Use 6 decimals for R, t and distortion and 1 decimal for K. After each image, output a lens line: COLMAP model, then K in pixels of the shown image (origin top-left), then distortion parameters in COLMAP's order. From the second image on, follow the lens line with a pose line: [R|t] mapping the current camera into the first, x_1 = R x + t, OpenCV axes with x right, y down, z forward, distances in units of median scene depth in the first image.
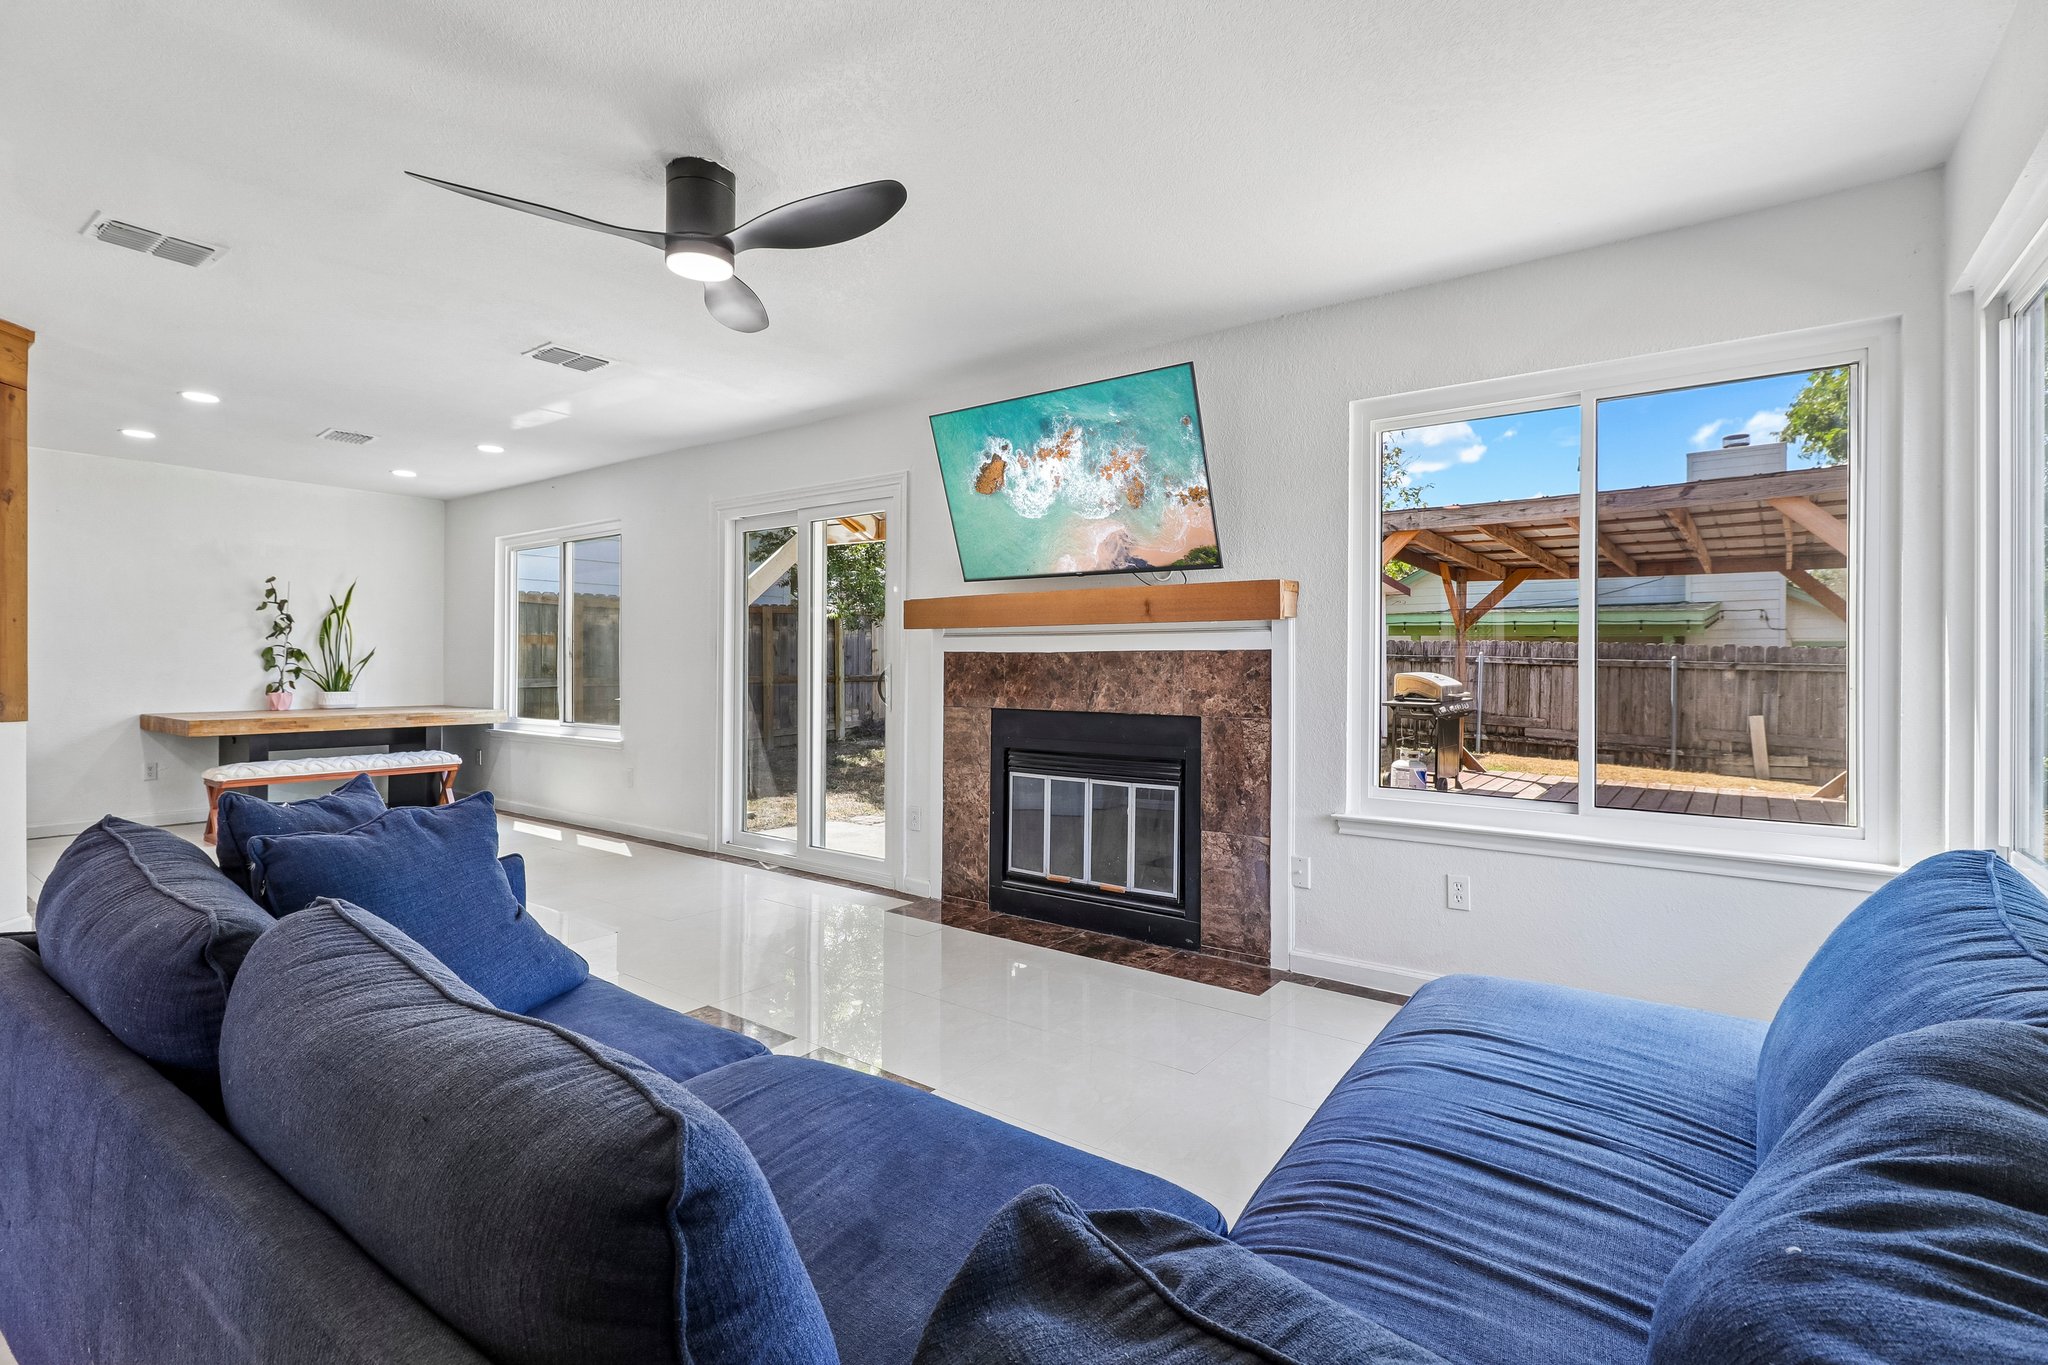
lens RADIAL K [[951.9, 0, 1011.5], [0, 951.9, 665.6], [0, 0, 1]] dist [0.010905, -0.001676]
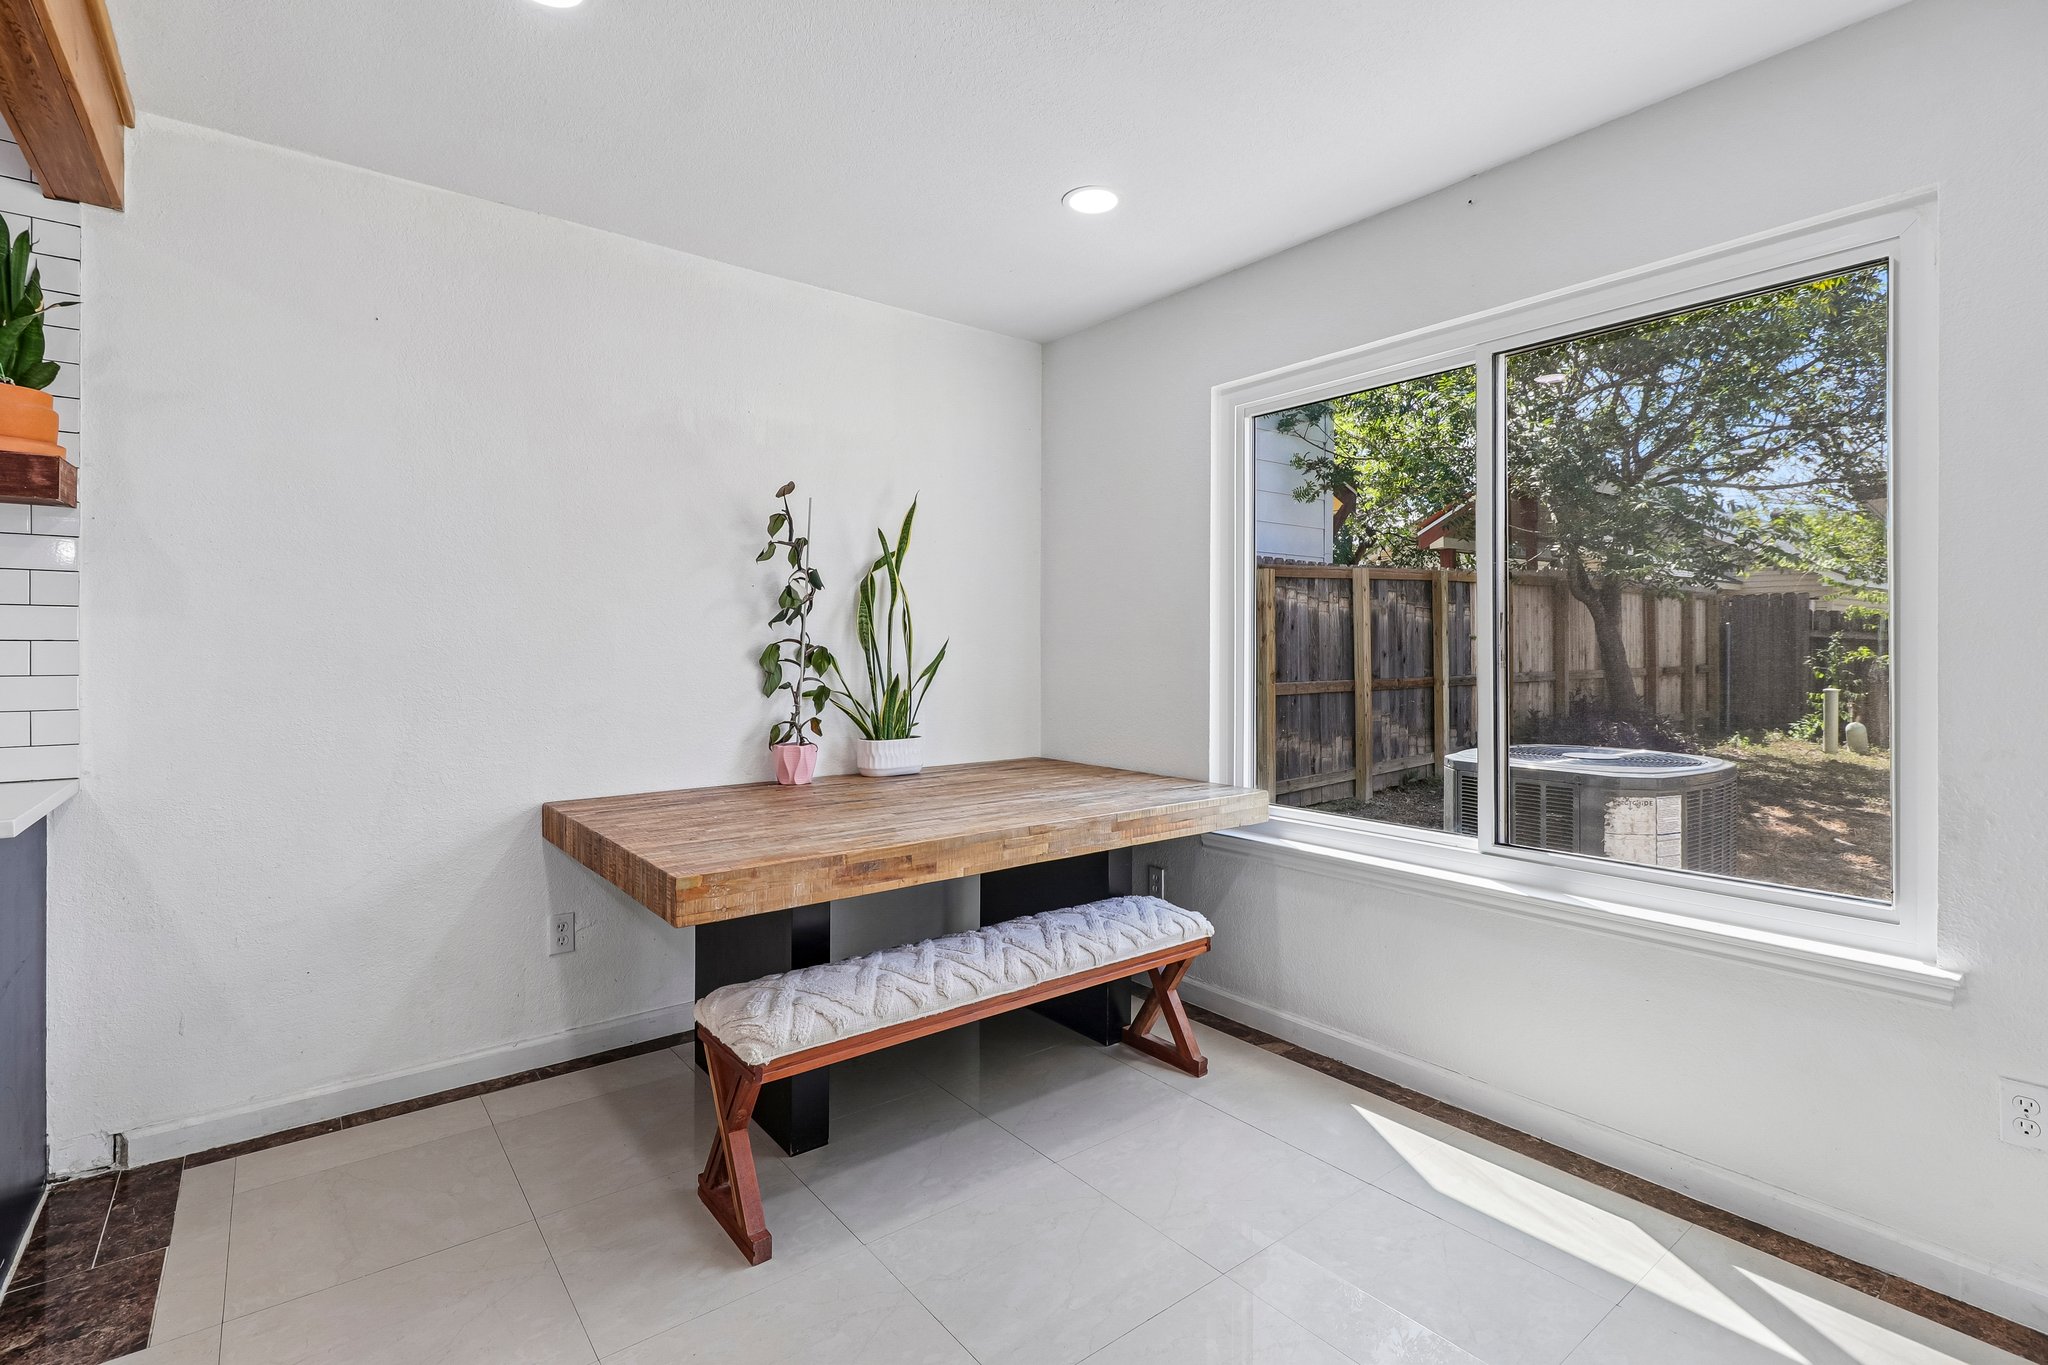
lens RADIAL K [[951.9, 0, 998.7], [0, 951.9, 646.7], [0, 0, 1]] dist [0.010905, -0.001676]
pose [[0.965638, -0.005714, -0.259827, -0.900374], [0.006554, 0.999976, 0.002366, -0.029568], [0.259807, -0.003988, 0.965652, 0.962234]]
